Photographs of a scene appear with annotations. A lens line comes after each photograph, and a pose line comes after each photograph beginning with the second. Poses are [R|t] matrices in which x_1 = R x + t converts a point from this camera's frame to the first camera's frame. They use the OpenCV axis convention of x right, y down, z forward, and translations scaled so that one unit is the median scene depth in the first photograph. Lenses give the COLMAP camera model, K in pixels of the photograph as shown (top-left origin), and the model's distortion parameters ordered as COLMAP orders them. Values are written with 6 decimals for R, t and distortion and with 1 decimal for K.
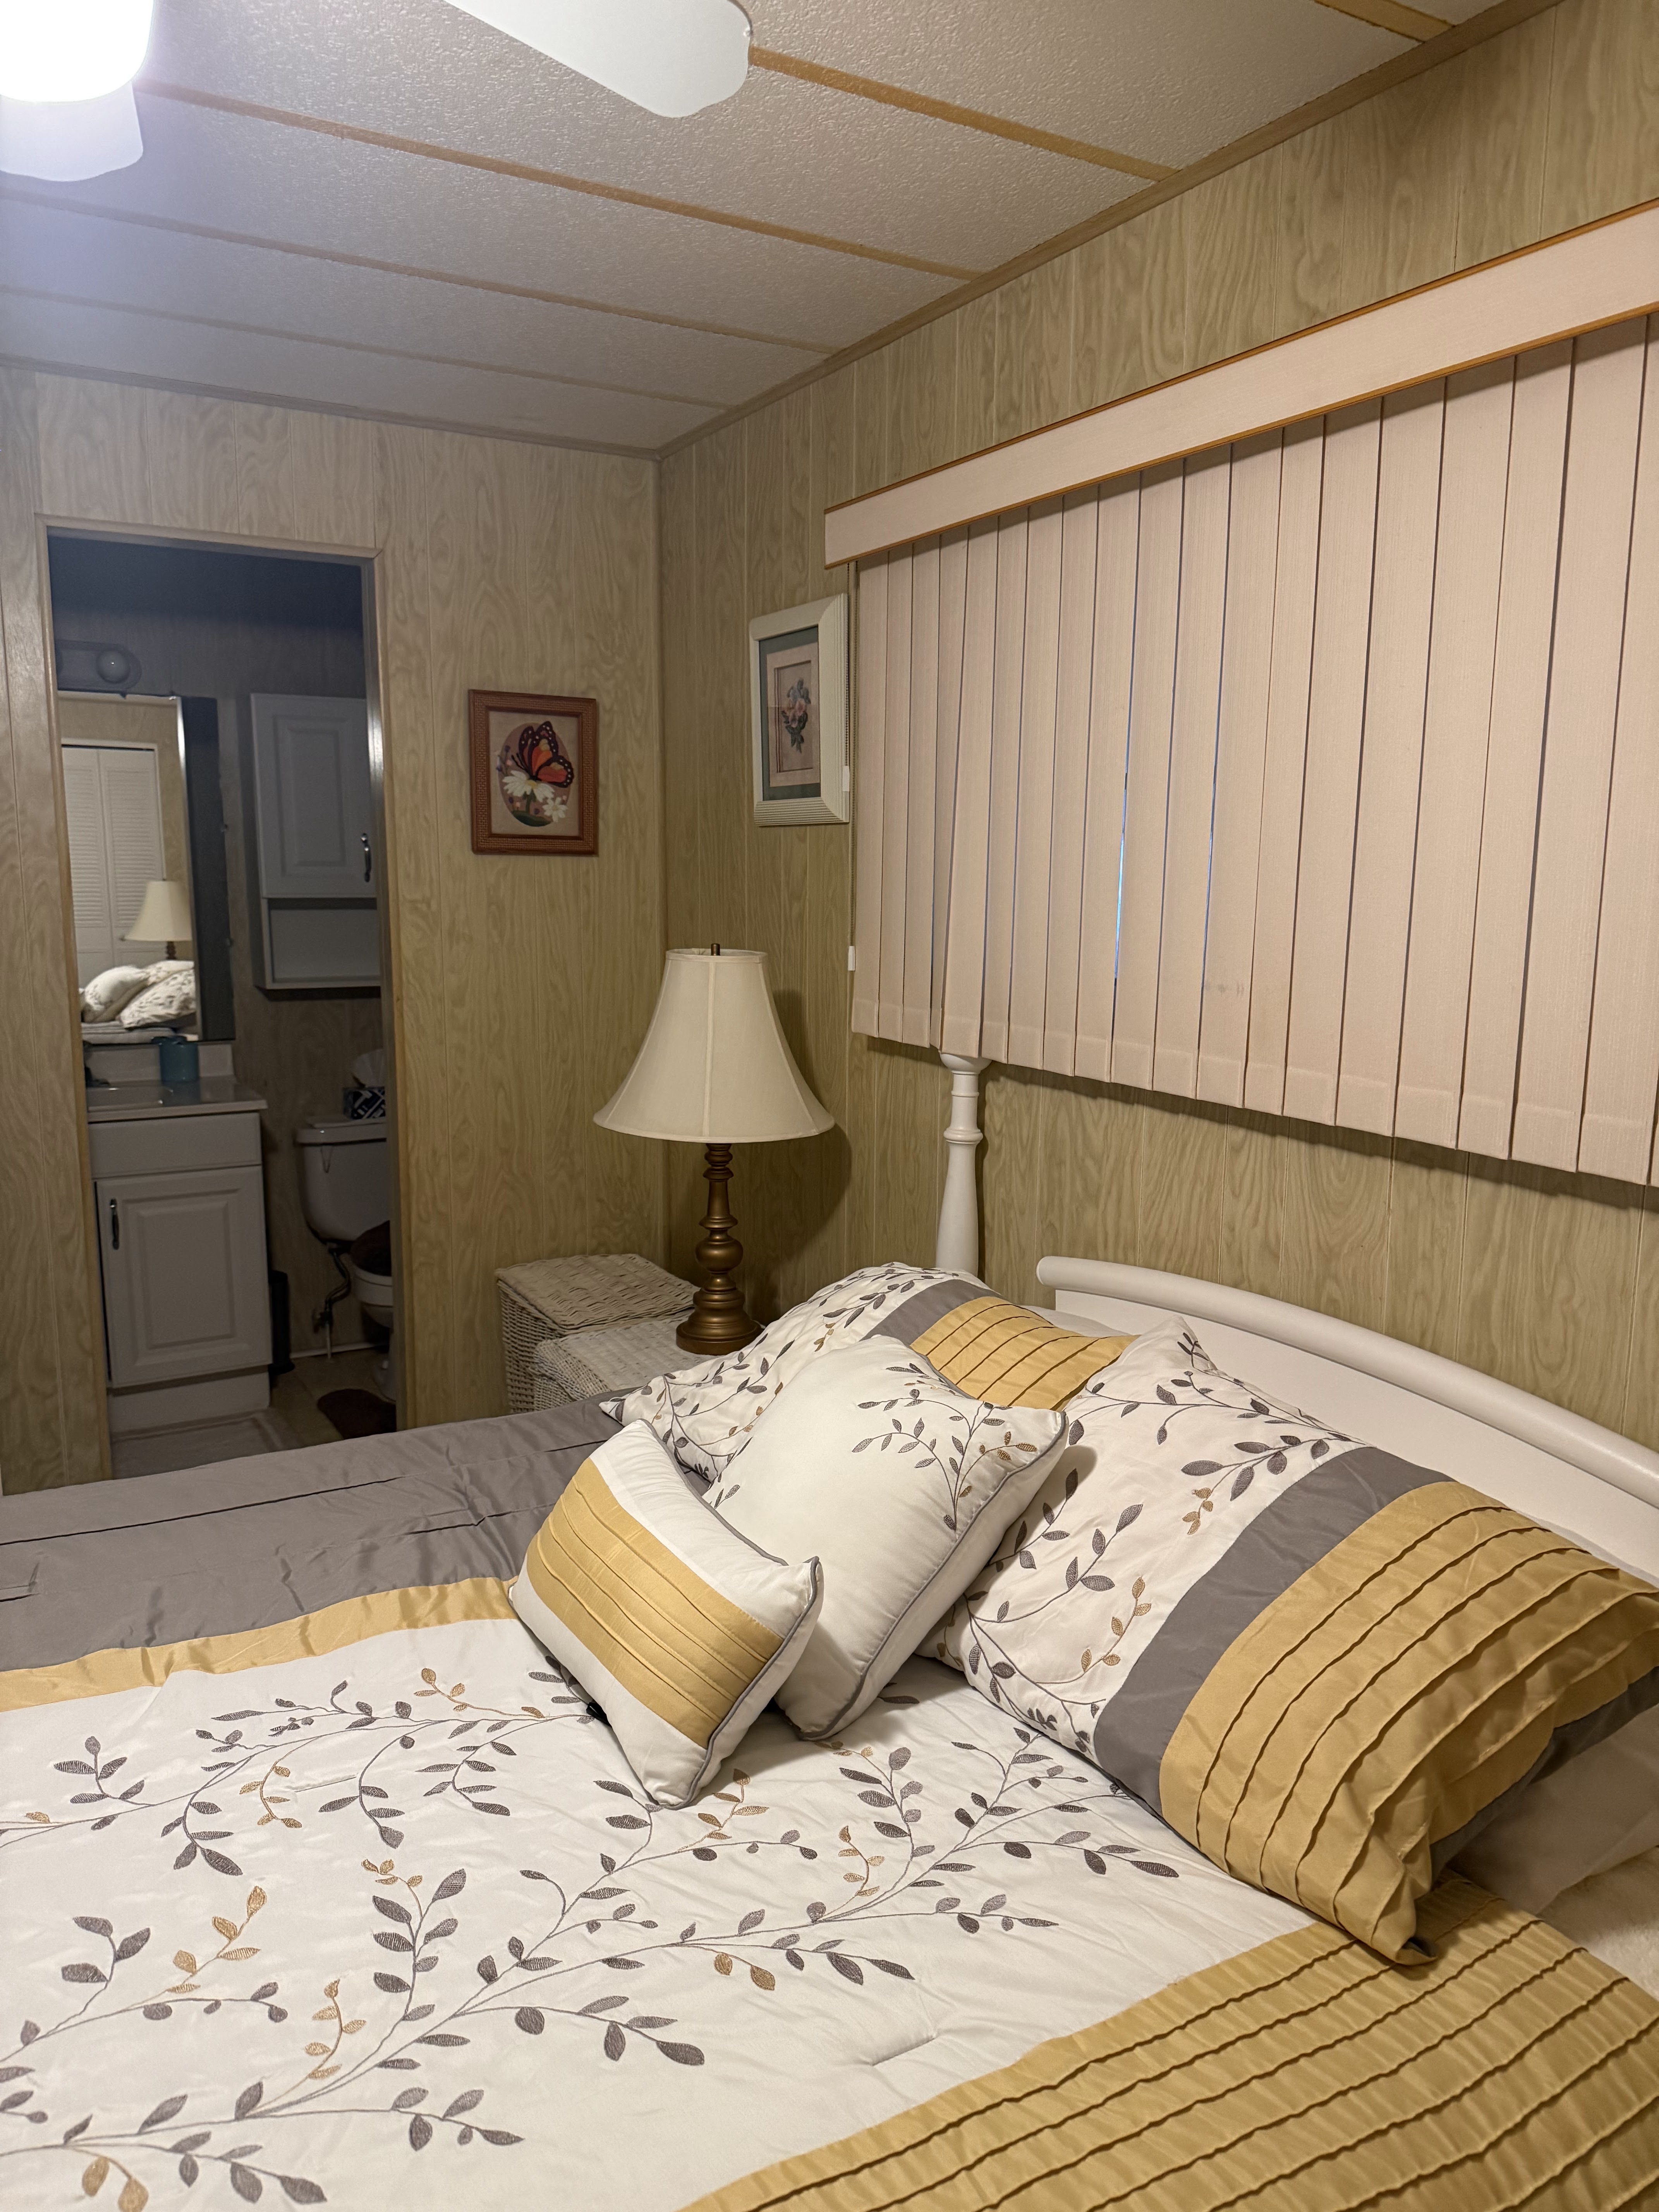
lens RADIAL K [[1580.4, 0, 819.8], [0, 1580.4, 1109.5], [0, 0, 1]] dist [0.056138, -0.049891]
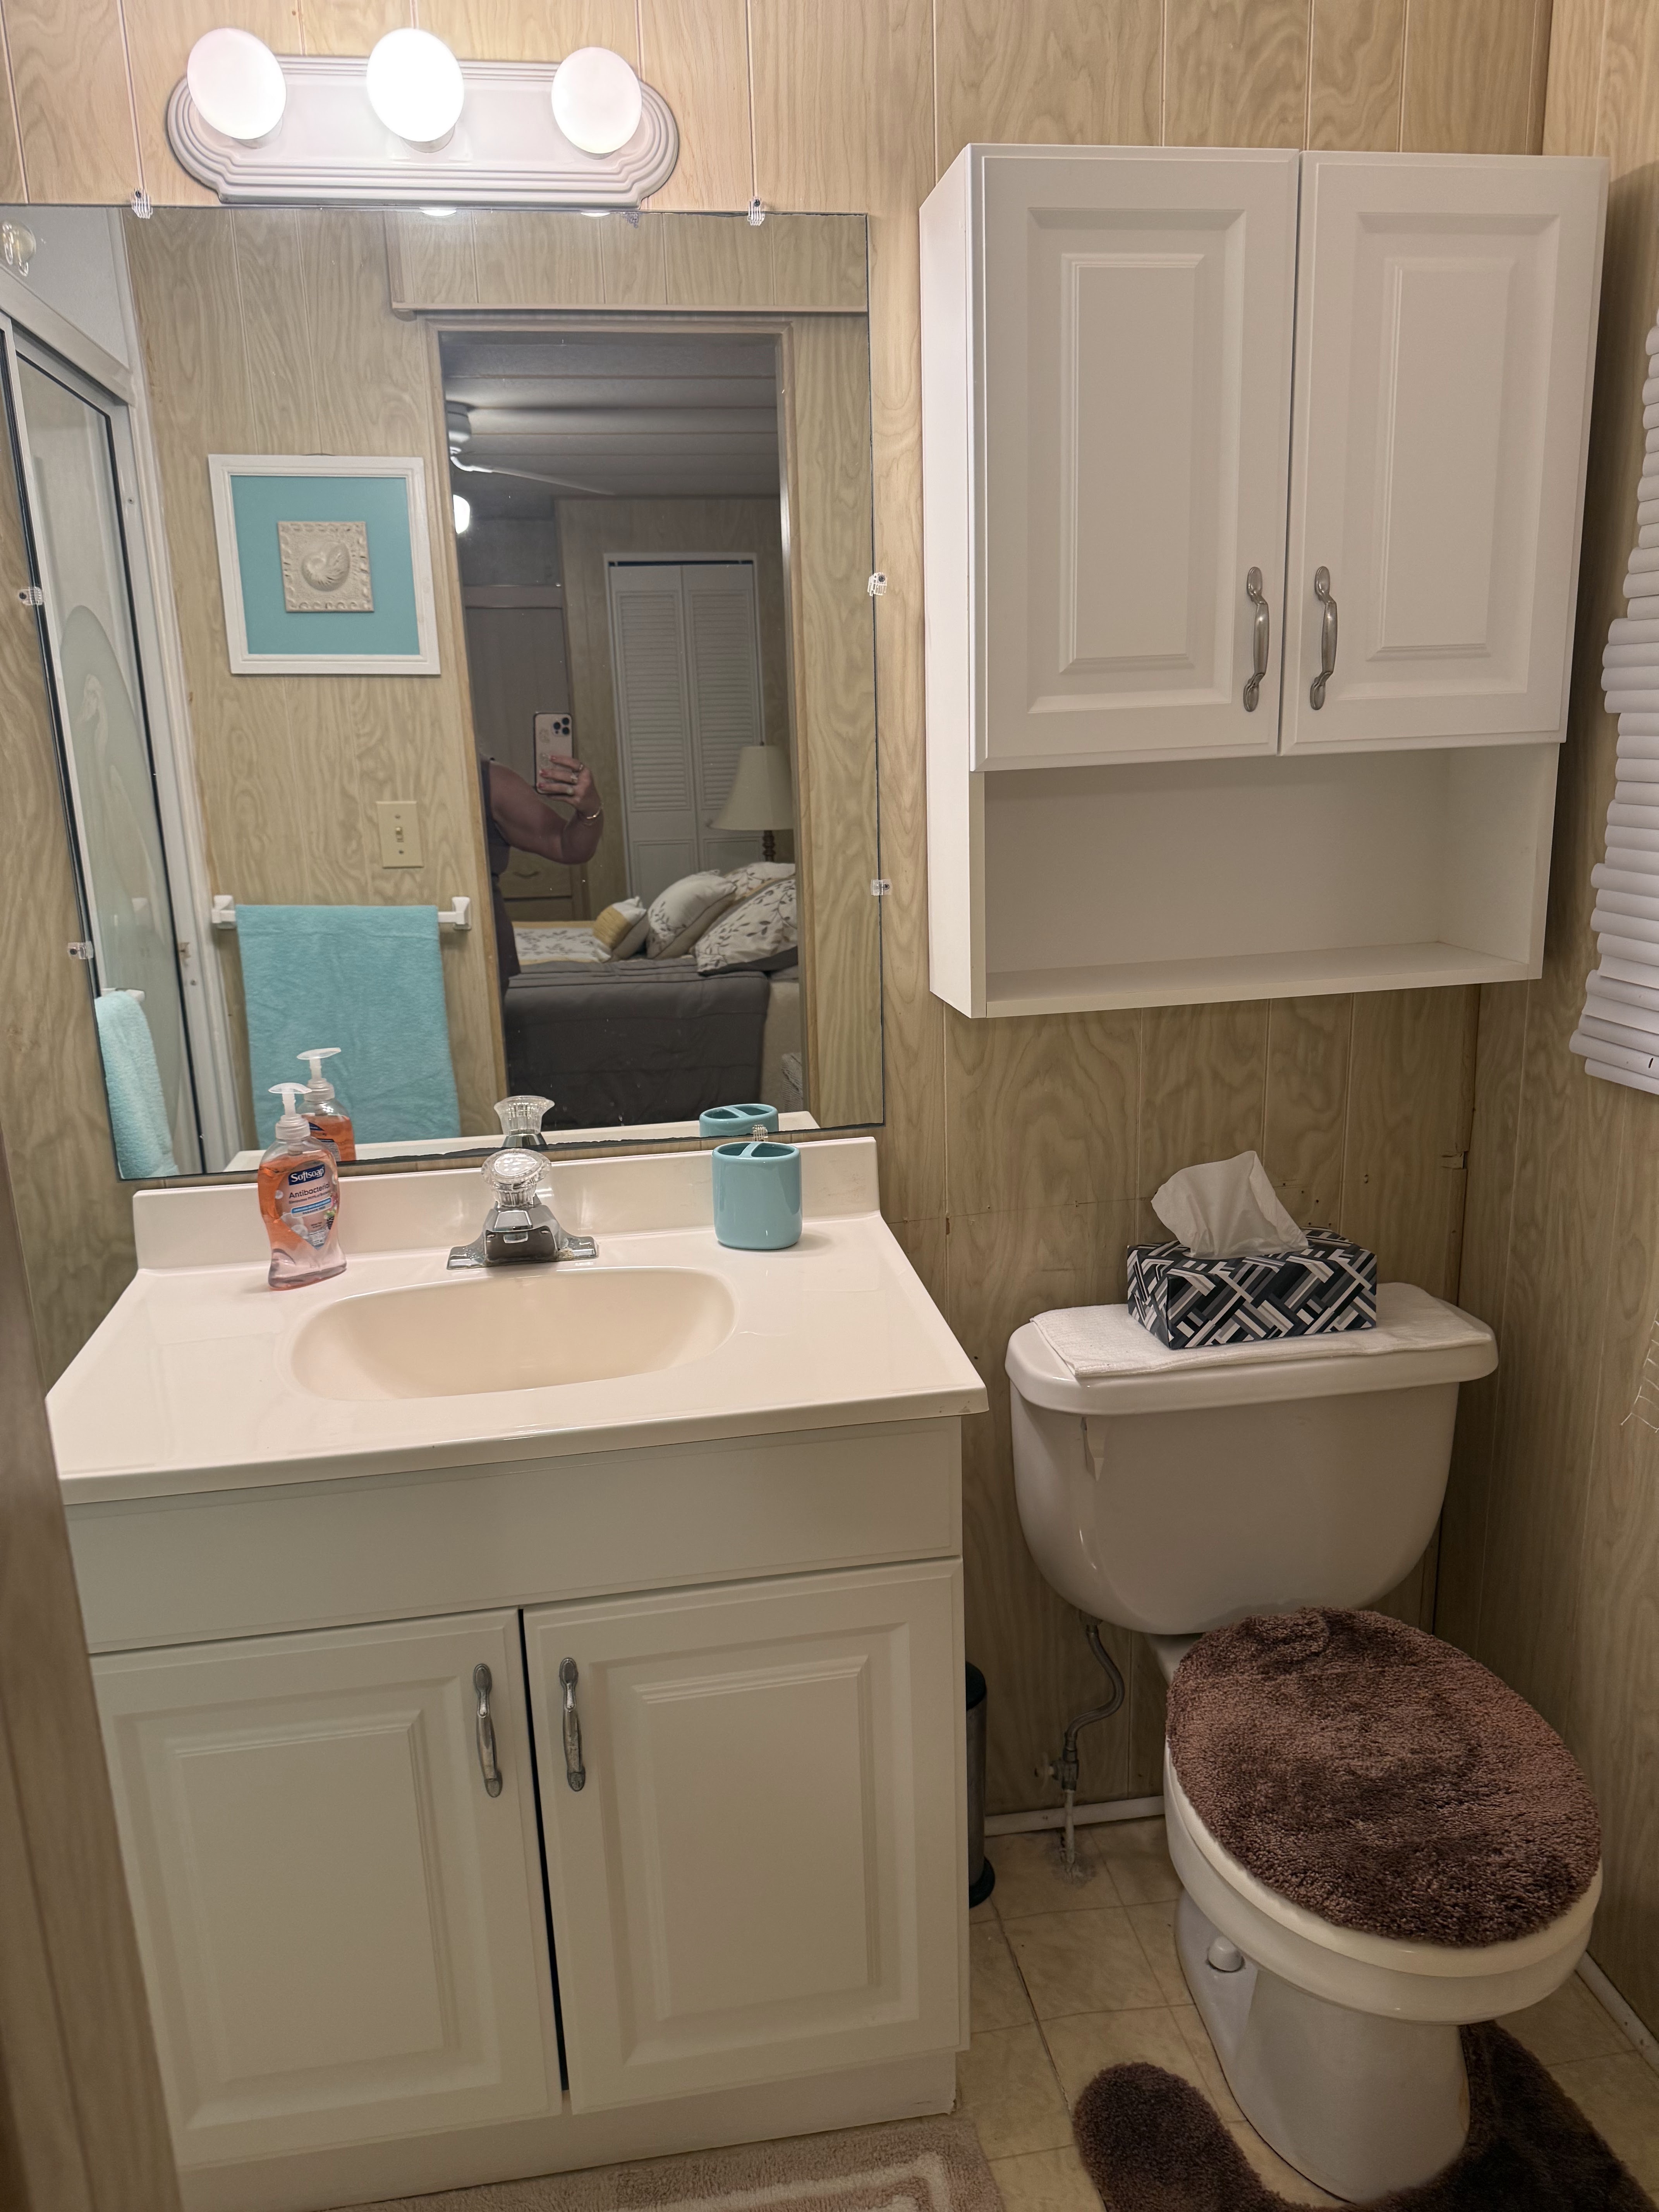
lens RADIAL K [[1580.4, 0, 817.0], [0, 1580.4, 1101.6], [0, 0, 1]] dist [0.056138, -0.049891]
pose [[0.934734, 0.047229, -0.352196, -0.154211], [-0.016324, 0.995789, 0.090211, -0.055703], [0.354974, -0.078574, 0.931568, 0.394620]]
